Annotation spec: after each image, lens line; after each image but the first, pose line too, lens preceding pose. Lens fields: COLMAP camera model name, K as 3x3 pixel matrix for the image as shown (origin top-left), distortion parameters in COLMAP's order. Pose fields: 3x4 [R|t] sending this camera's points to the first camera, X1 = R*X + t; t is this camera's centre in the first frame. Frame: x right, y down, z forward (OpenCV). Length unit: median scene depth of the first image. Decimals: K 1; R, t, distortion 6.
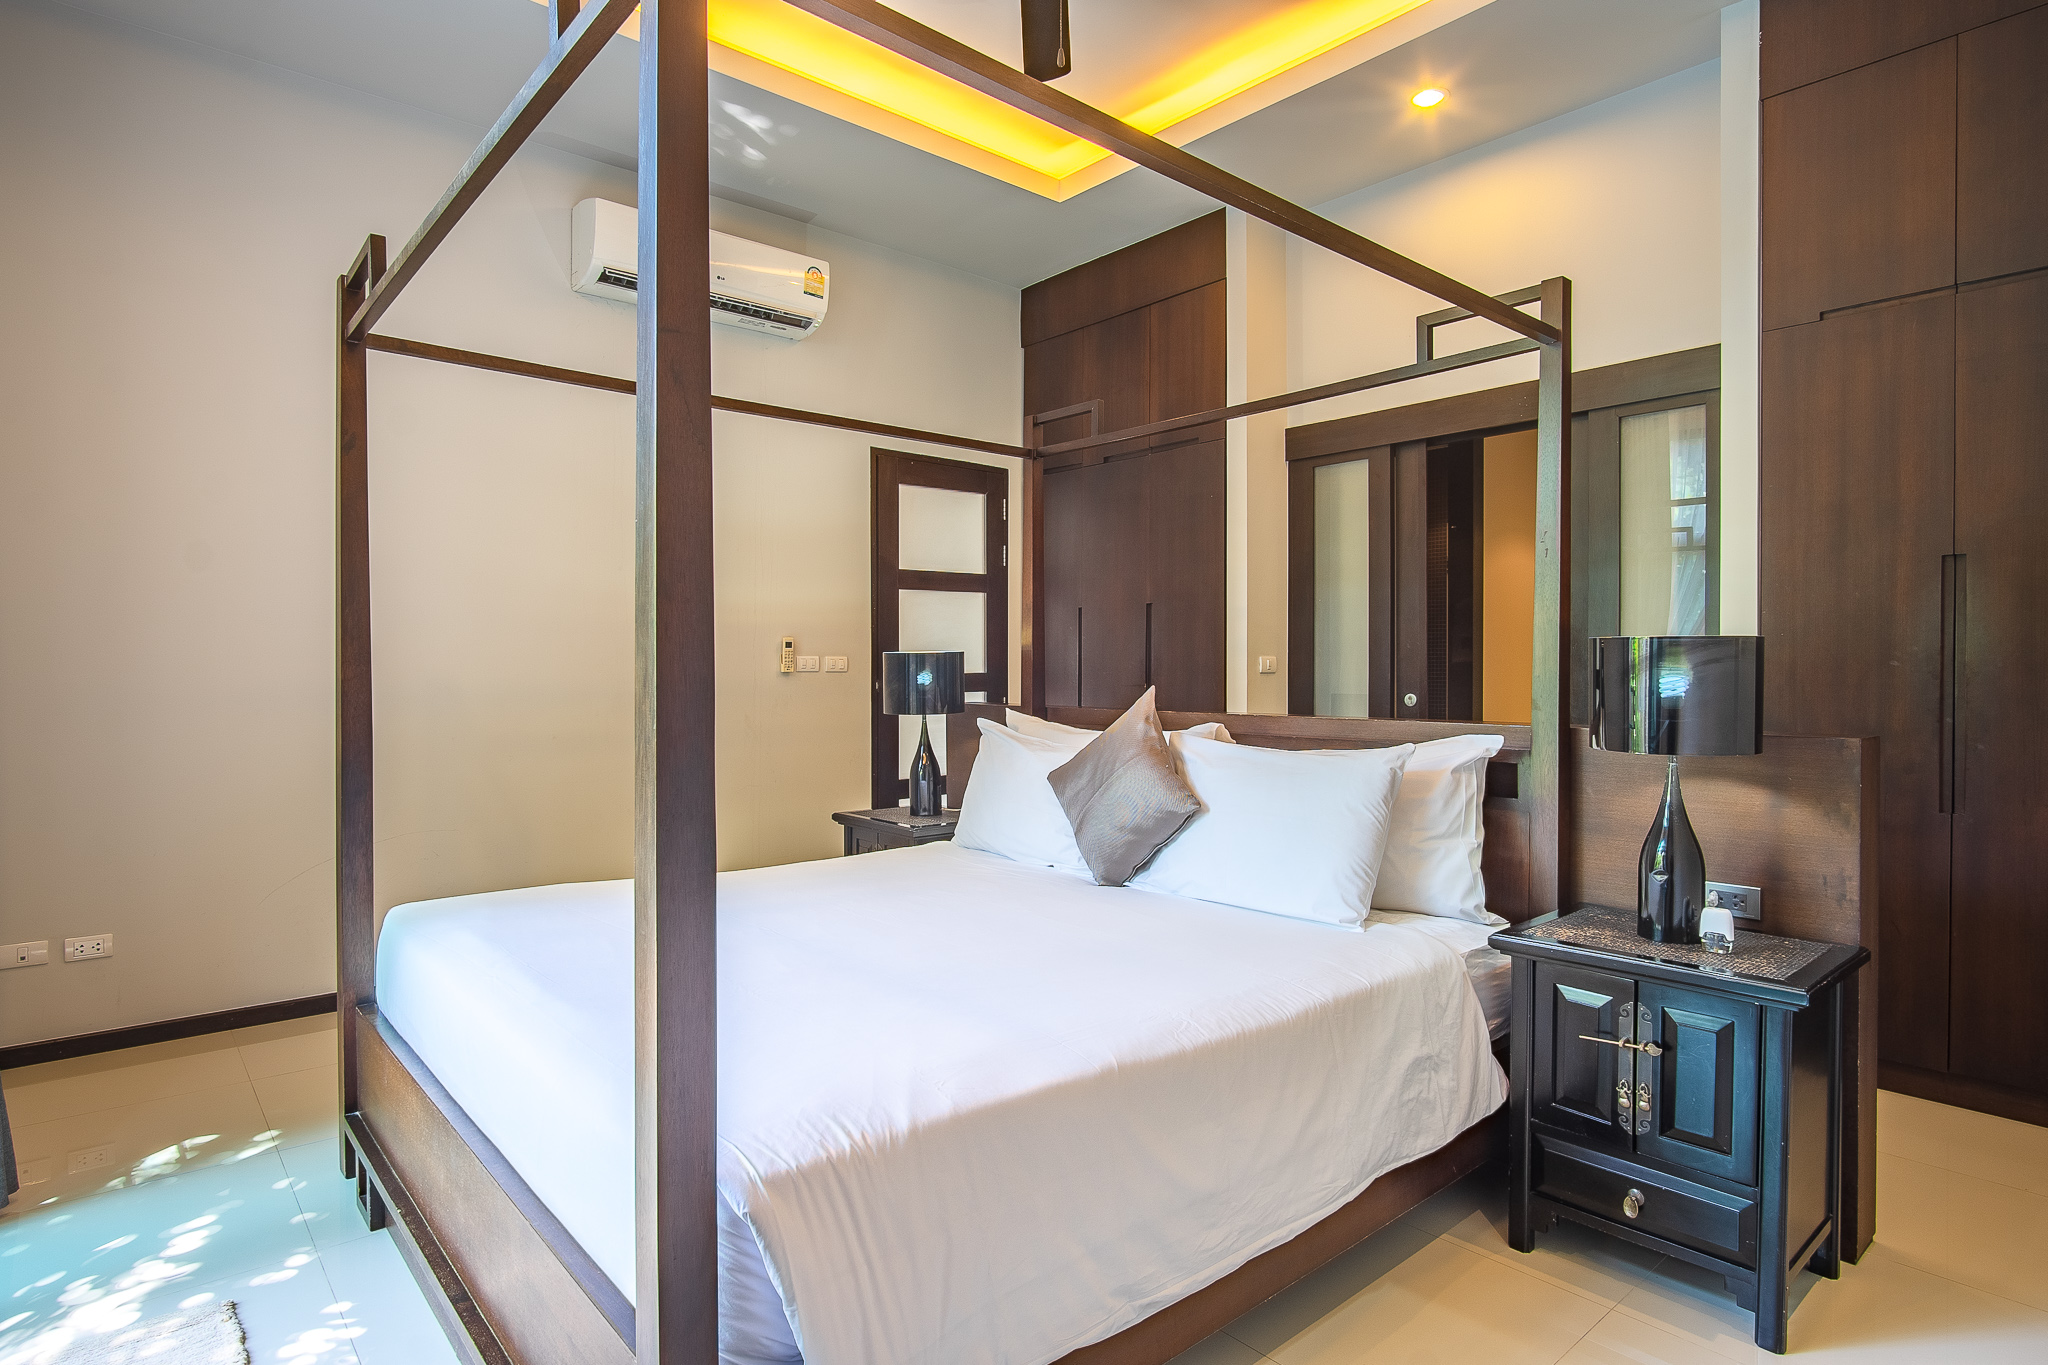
lens RADIAL K [[1087.9, 0, 1009.3], [0, 1087.9, 679.3], [0, 0, 1]] dist [-0.015659, 0.005383]
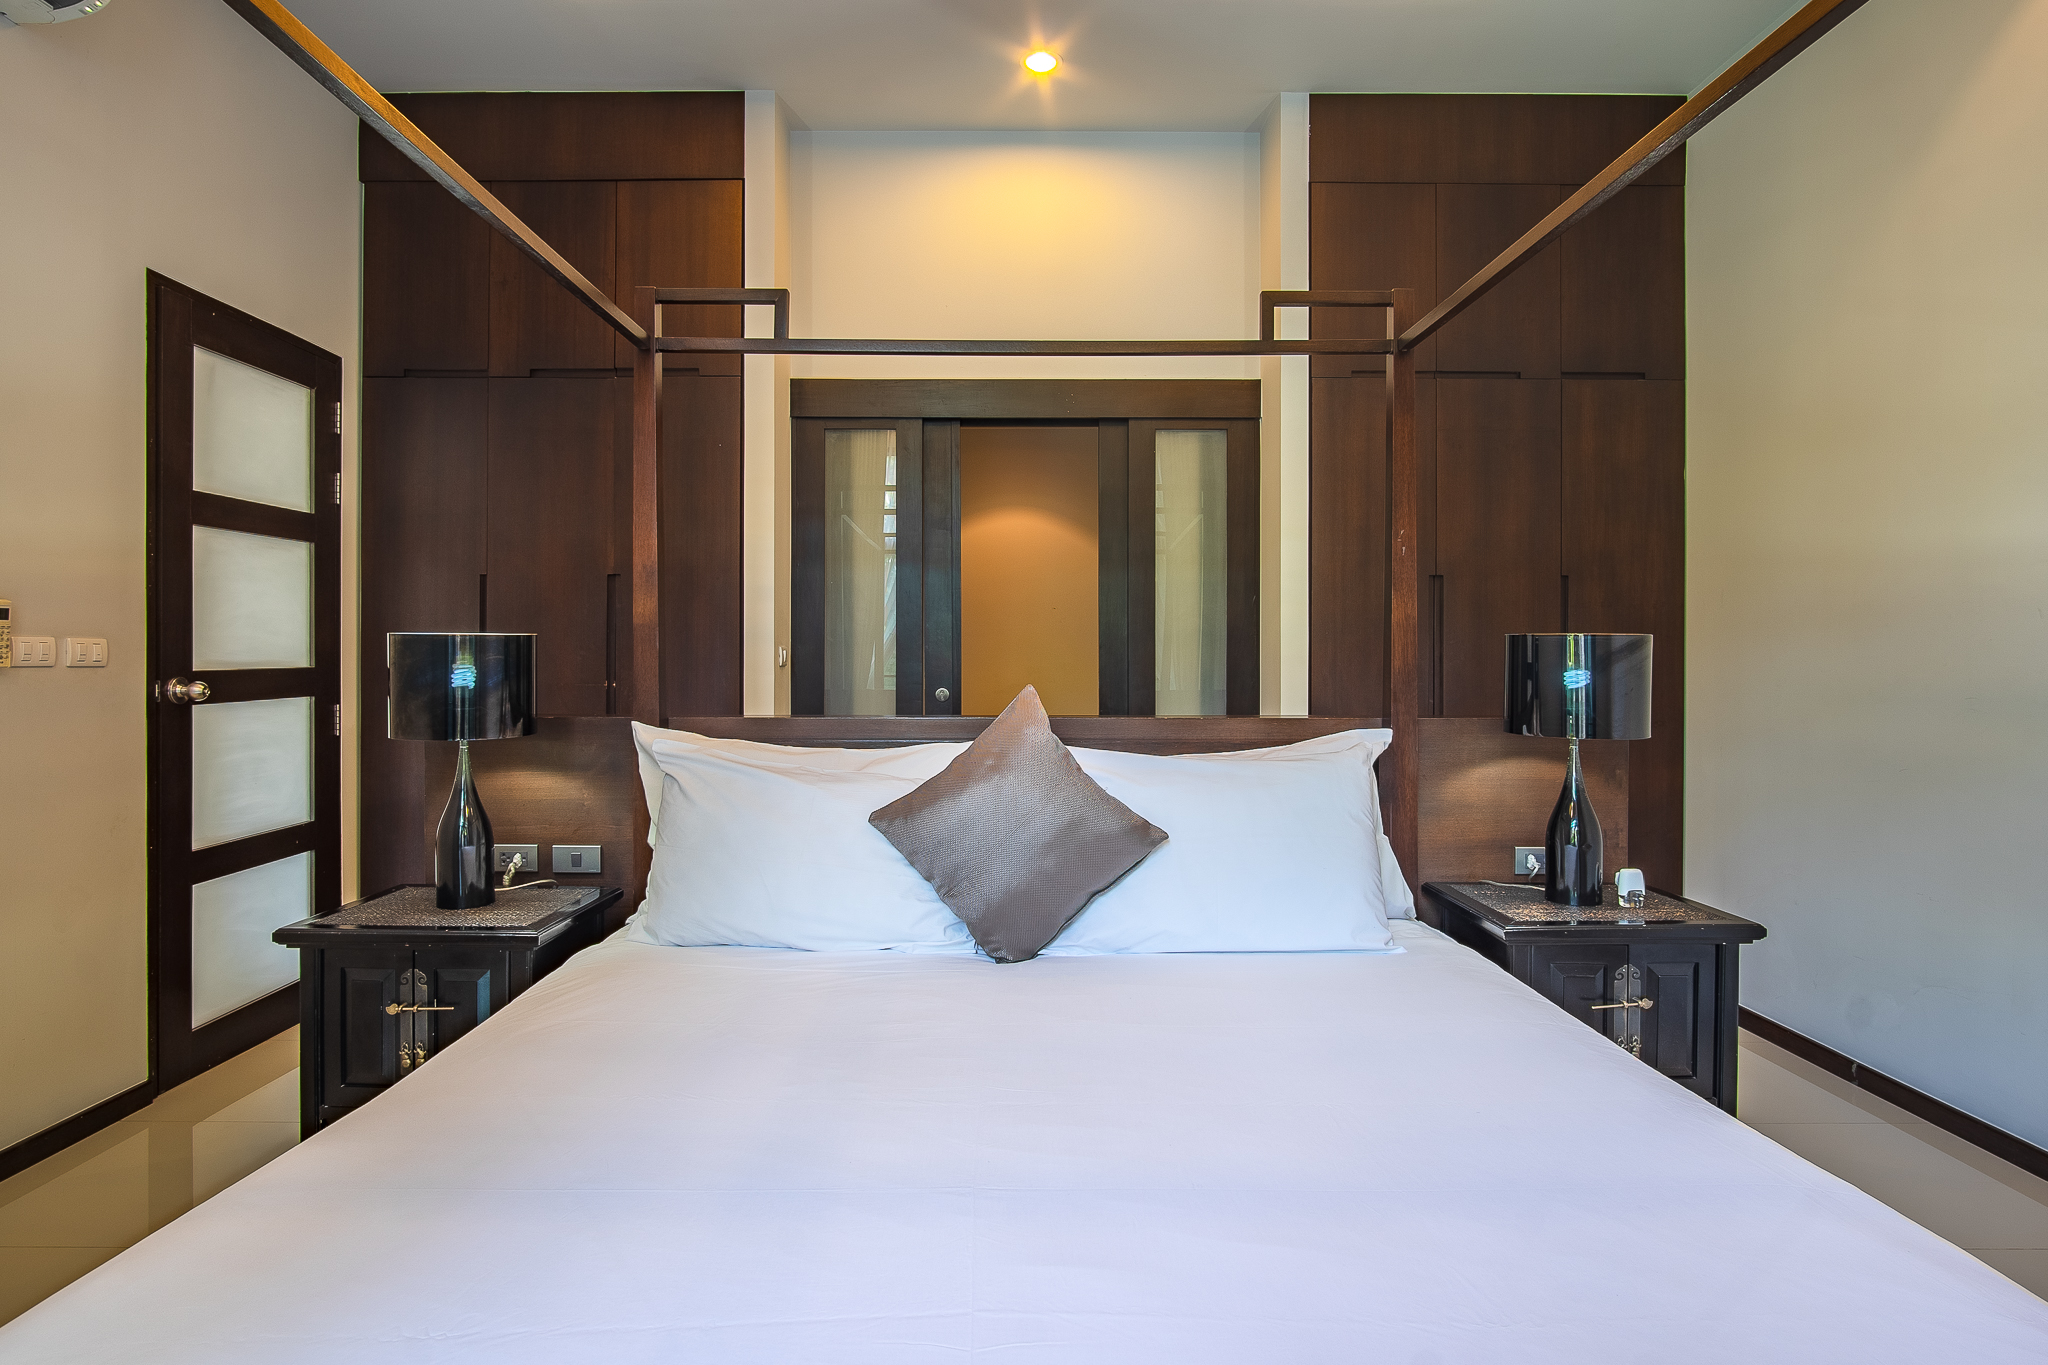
lens RADIAL K [[1087.9, 0, 1022.1], [0, 1087.9, 666.6], [0, 0, 1]] dist [-0.015659, 0.005383]
pose [[0.652089, -0.003870, 0.758132, -0.297746], [0.006262, 0.999980, -0.000281, -0.004383], [-0.758116, 0.004931, 0.652101, 0.336837]]
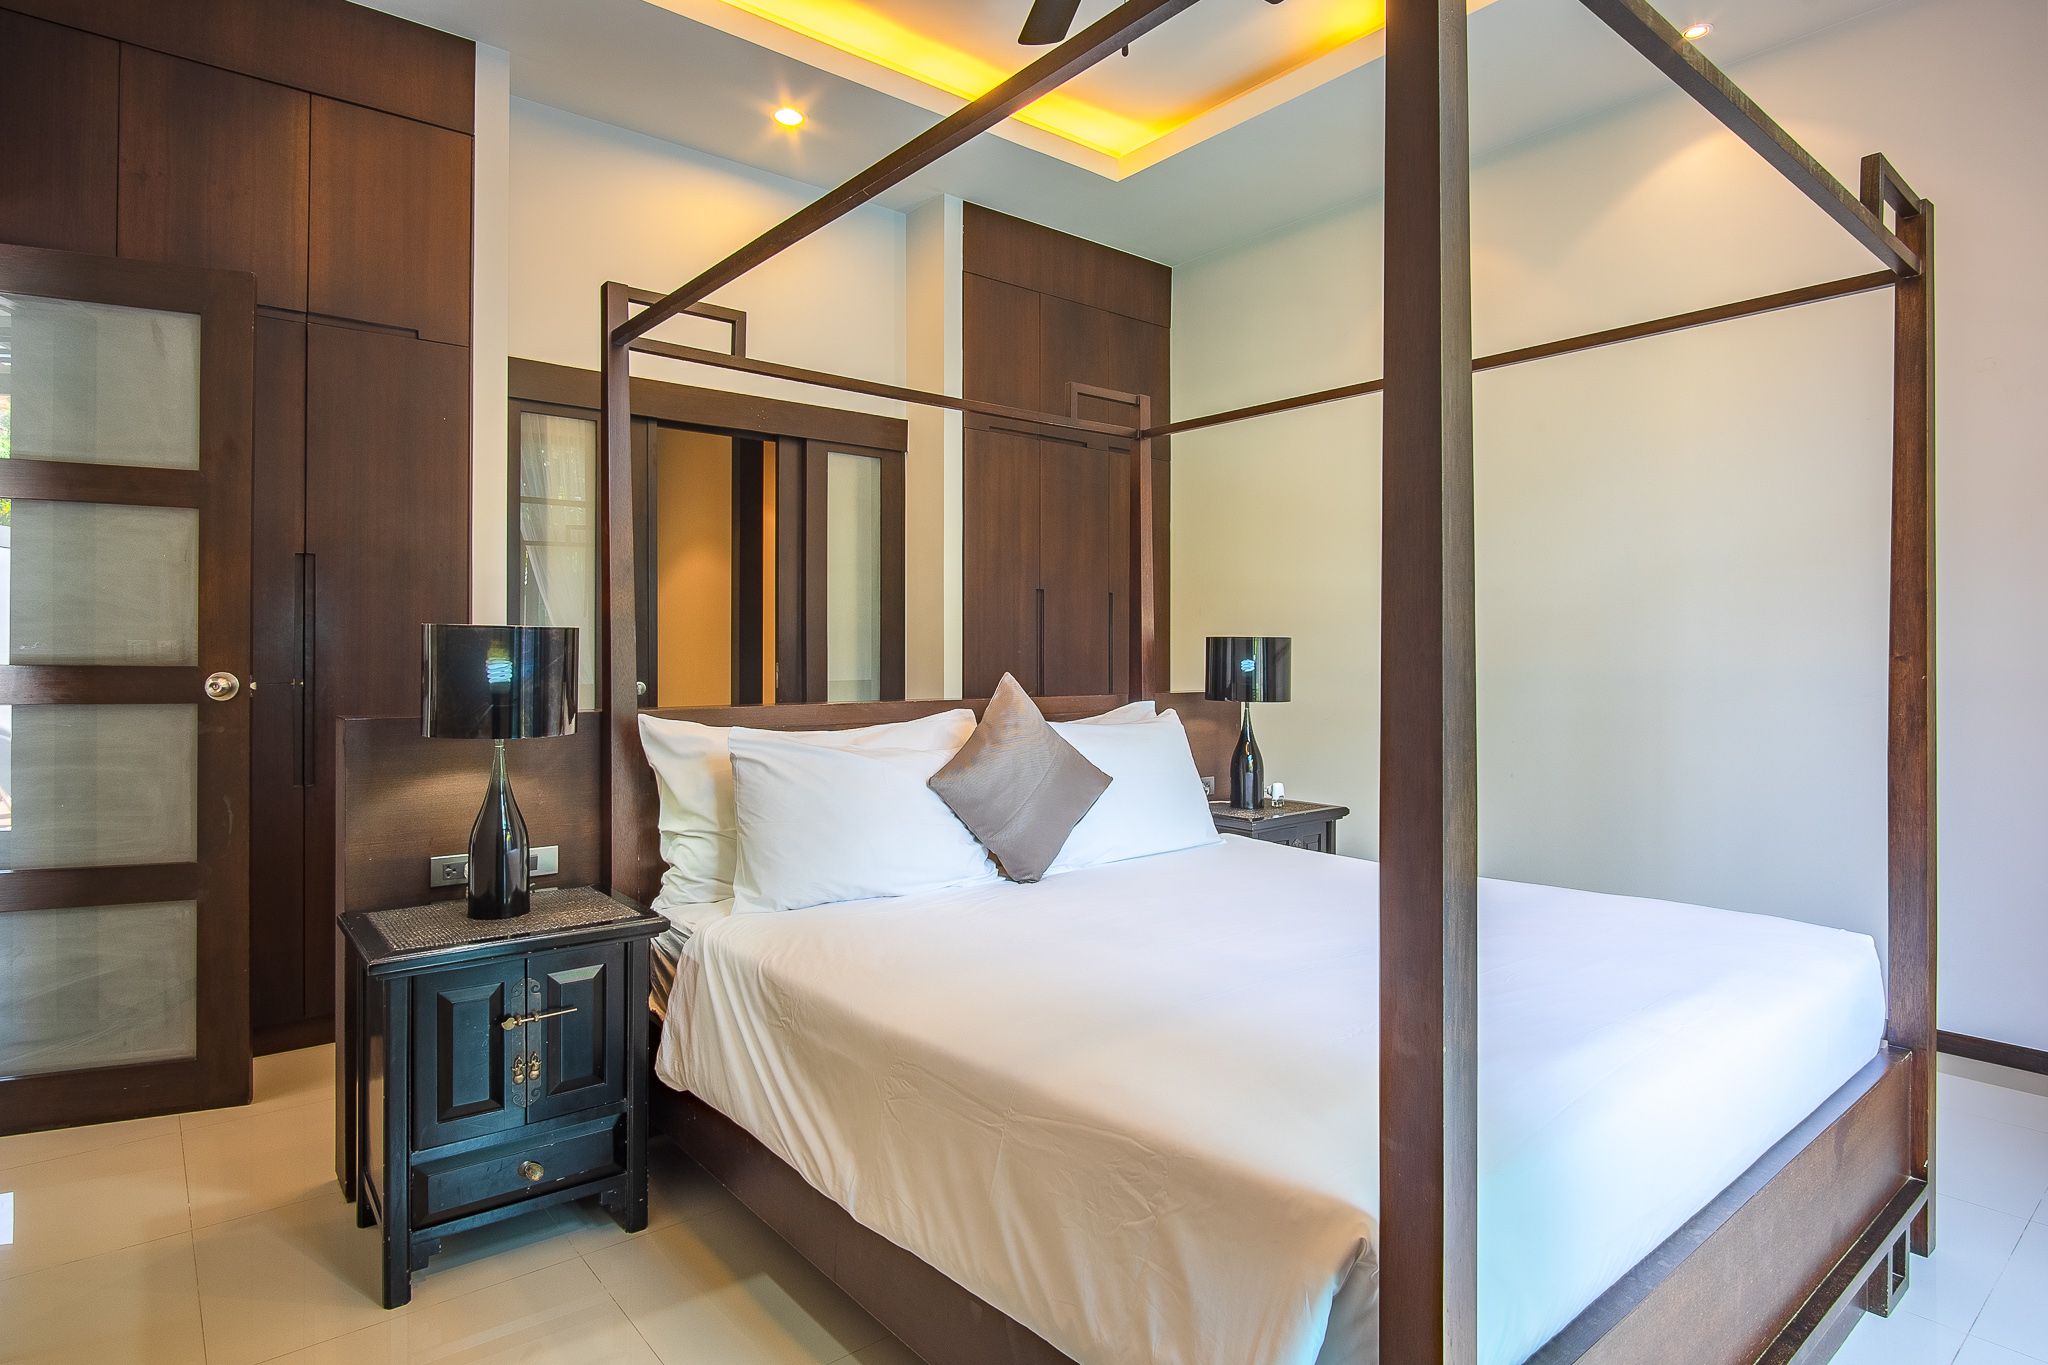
lens RADIAL K [[1087.9, 0, 1013.2], [0, 1087.9, 654.7], [0, 0, 1]] dist [-0.015659, 0.005383]
pose [[0.032739, 0.000914, 0.999464, -0.567711], [0.011022, 0.999938, -0.001275, -0.005691], [-0.999403, 0.011057, 0.032727, 0.641434]]
